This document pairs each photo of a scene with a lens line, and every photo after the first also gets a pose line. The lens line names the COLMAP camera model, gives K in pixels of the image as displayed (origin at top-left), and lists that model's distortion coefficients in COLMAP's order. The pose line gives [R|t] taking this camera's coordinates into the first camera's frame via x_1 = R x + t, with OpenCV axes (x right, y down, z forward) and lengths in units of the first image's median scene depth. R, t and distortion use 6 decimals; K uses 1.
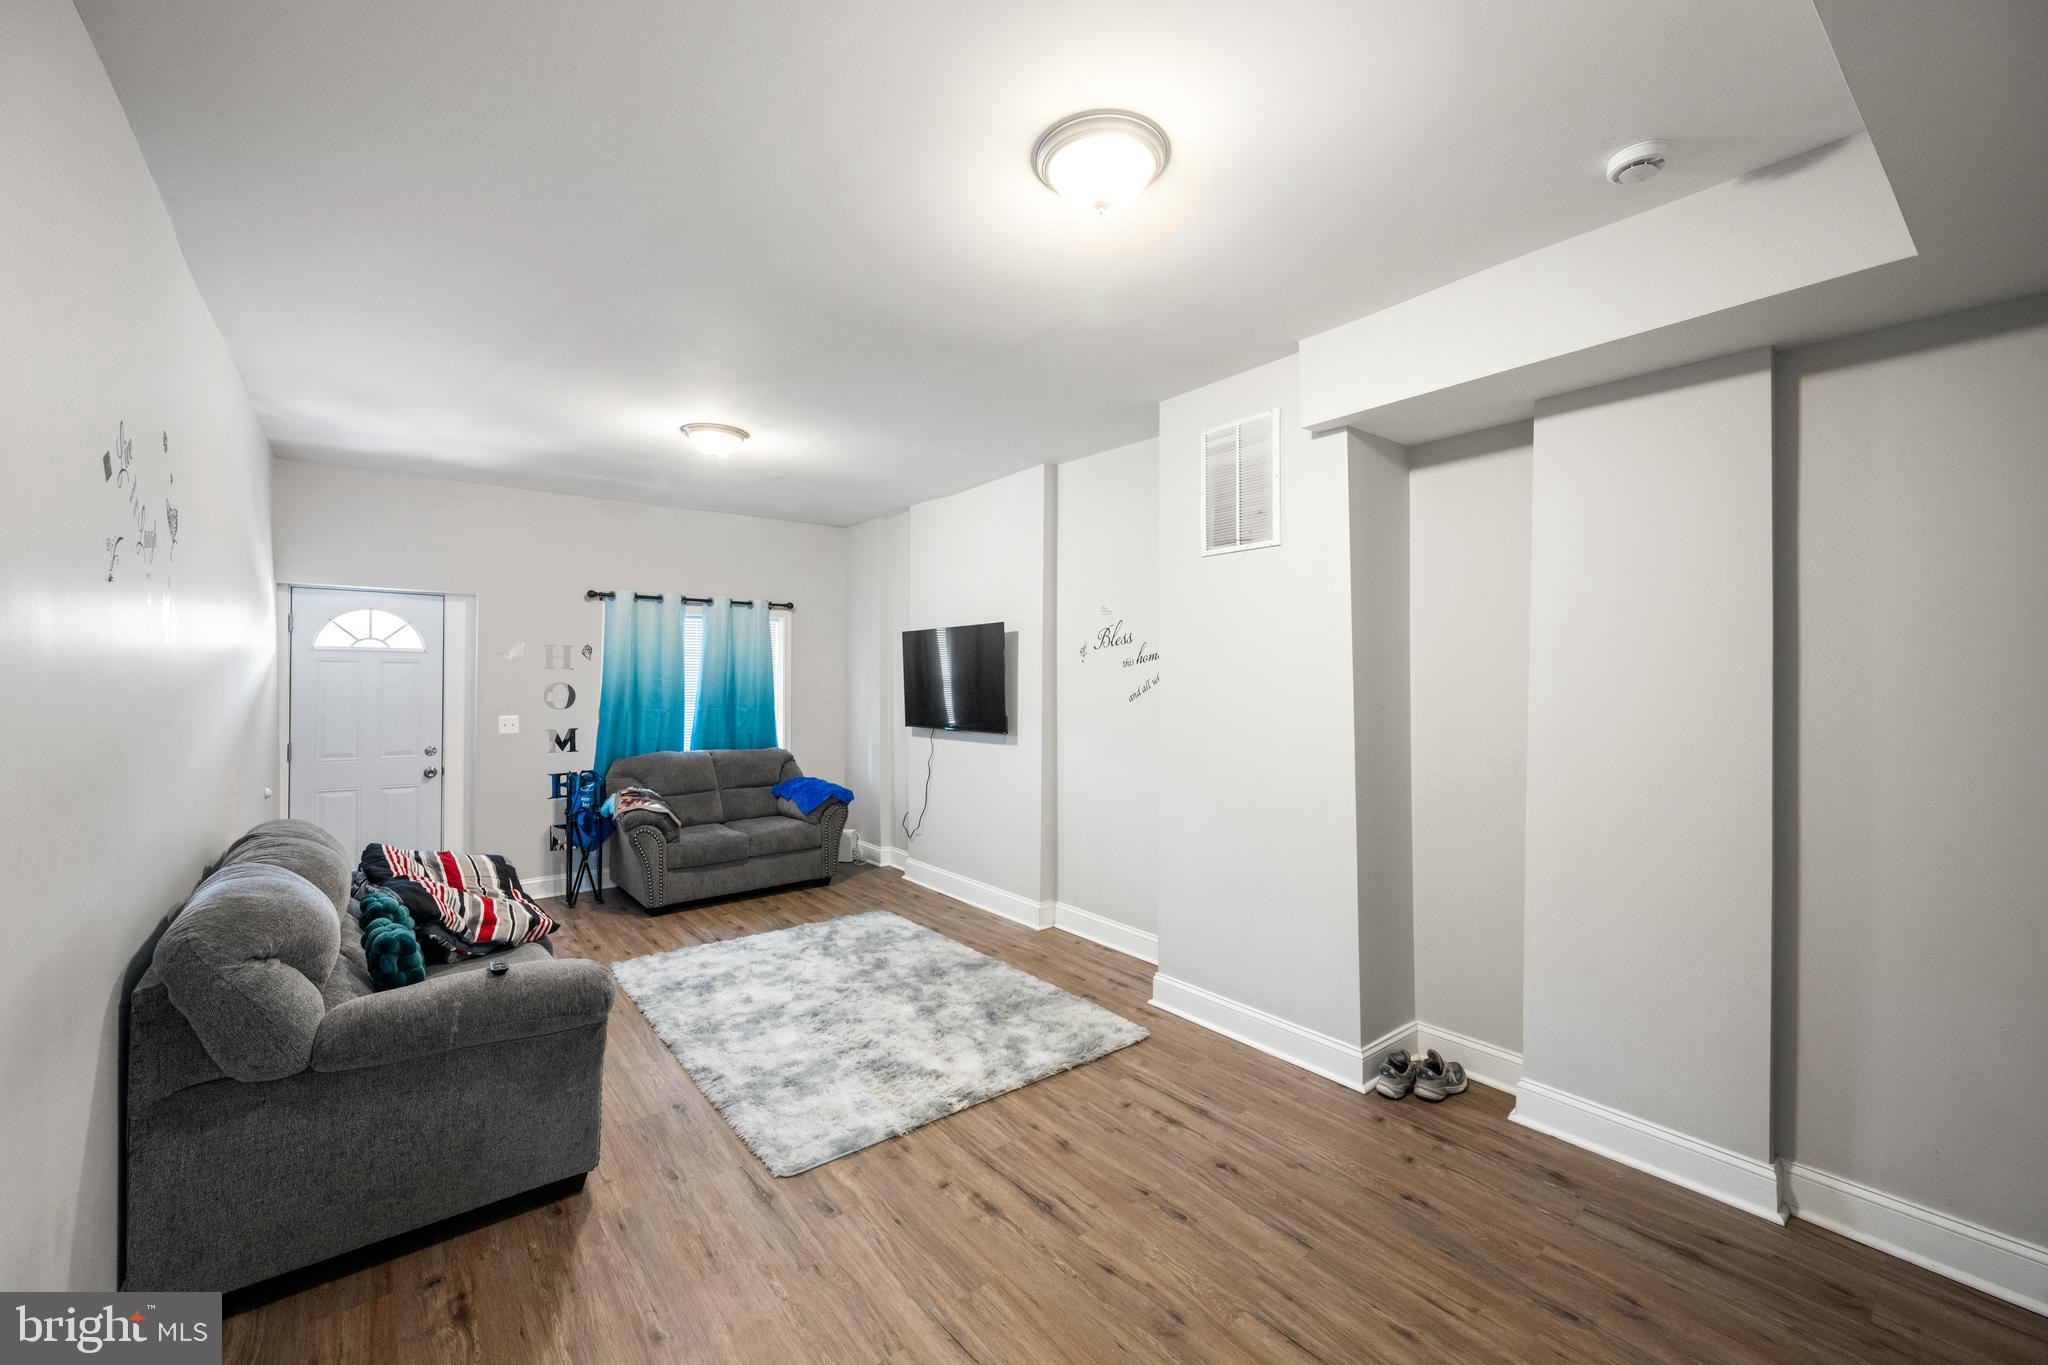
lens RADIAL K [[817.6, 0, 1021.1], [0, 817.6, 681.6], [0, 0, 1]] dist [0.000257, 0.000189]
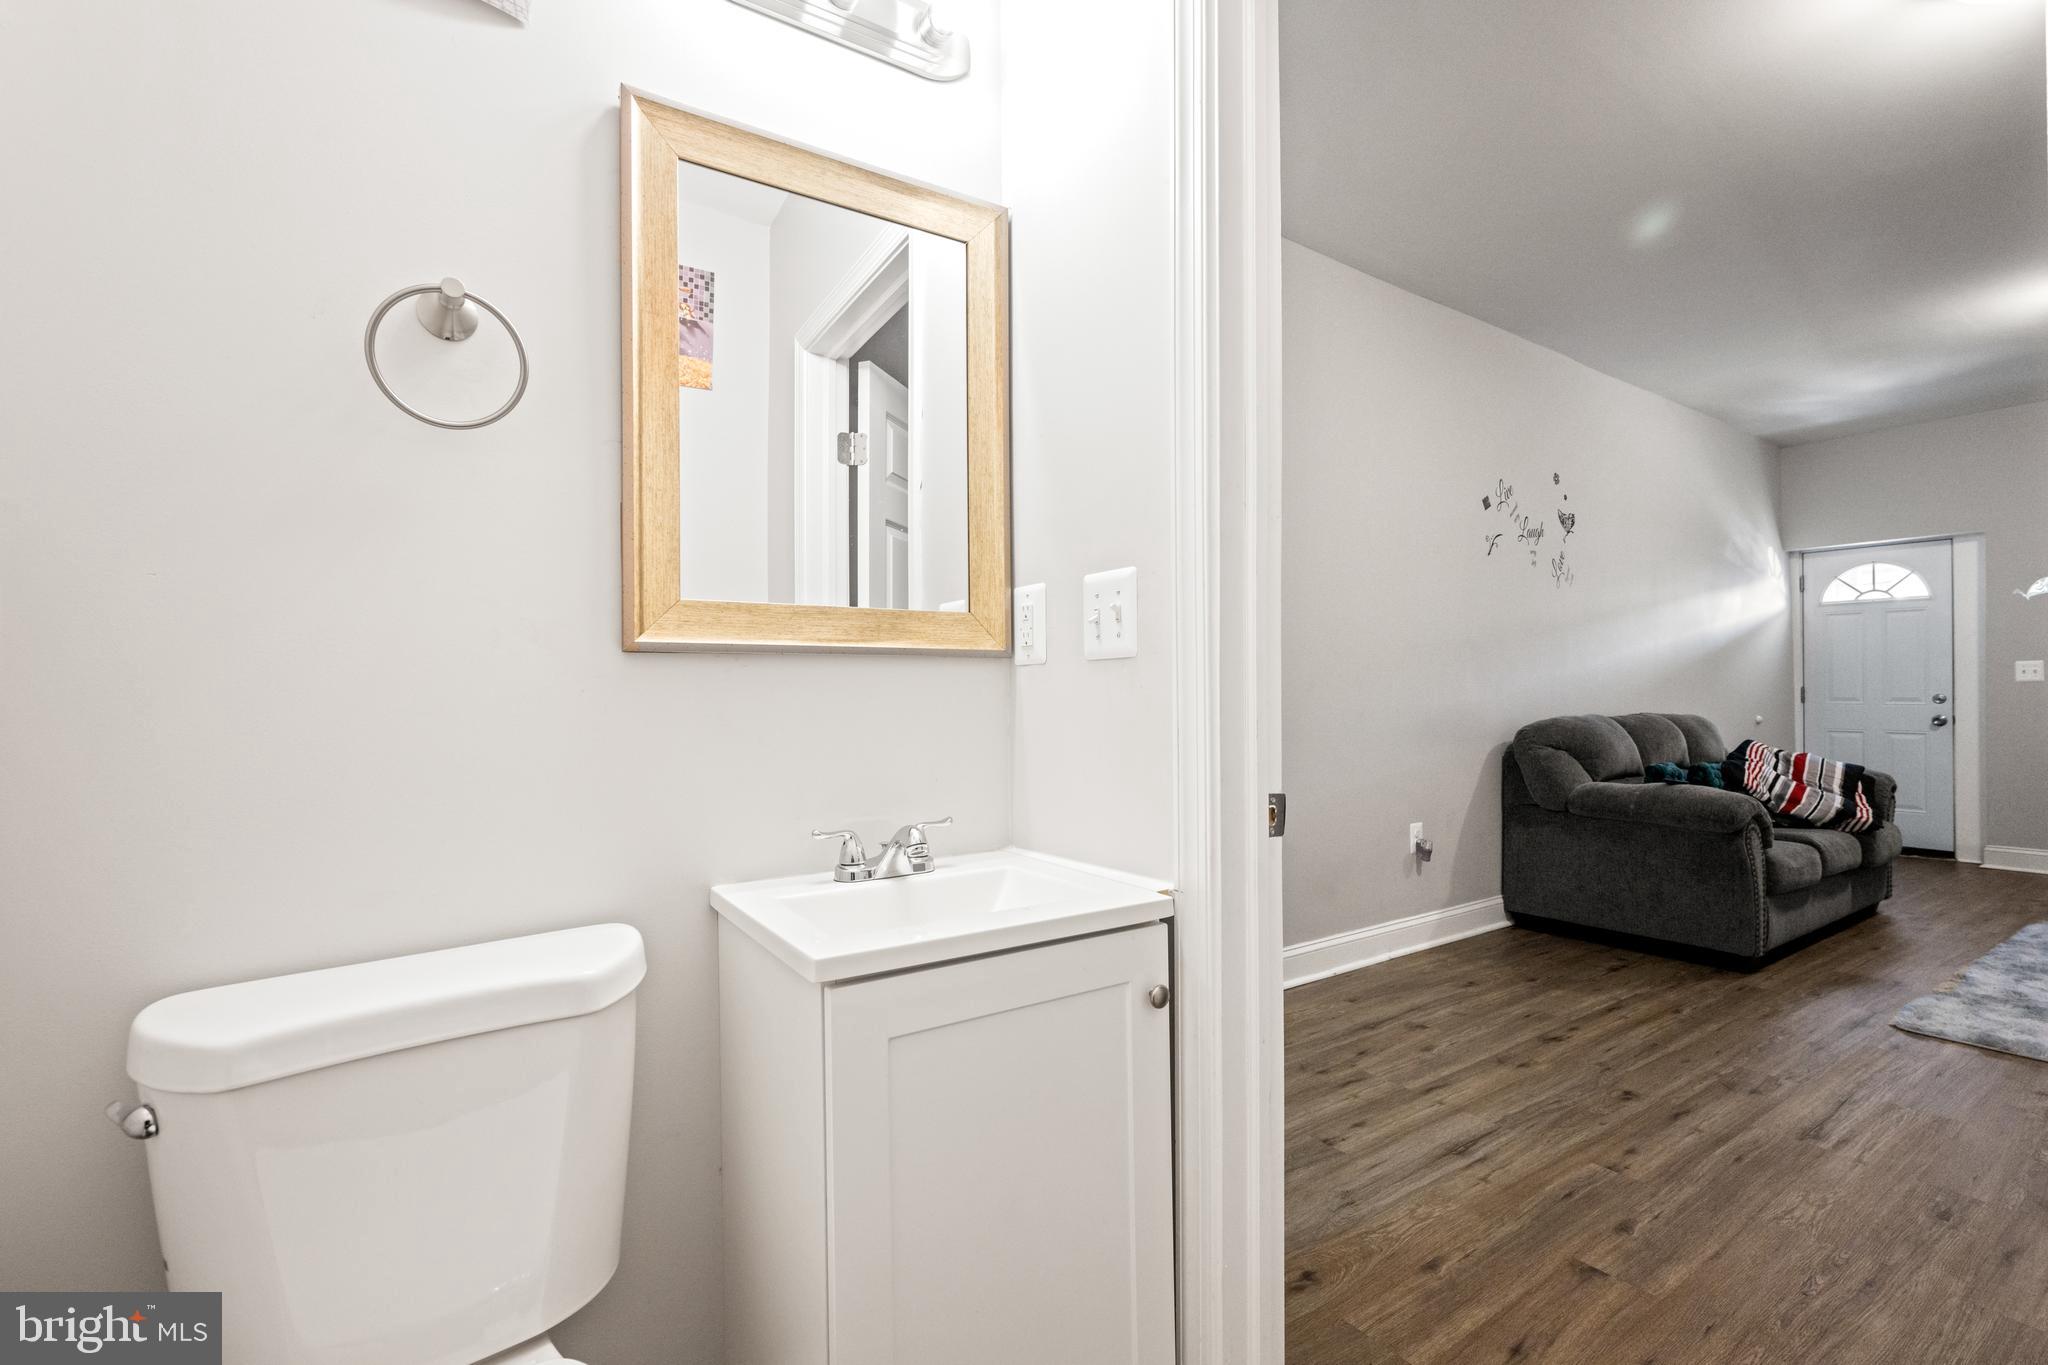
lens RADIAL K [[907.2, 0, 1022.4], [0, 907.2, 689.0], [0, 0, 1]] dist [-0.000122, -0.000025]
pose [[-0.073918, -0.008417, -0.997229, 0.473750], [-0.000048, 0.999964, -0.008437, 0.086937], [0.997264, -0.000575, -0.073916, -0.021083]]
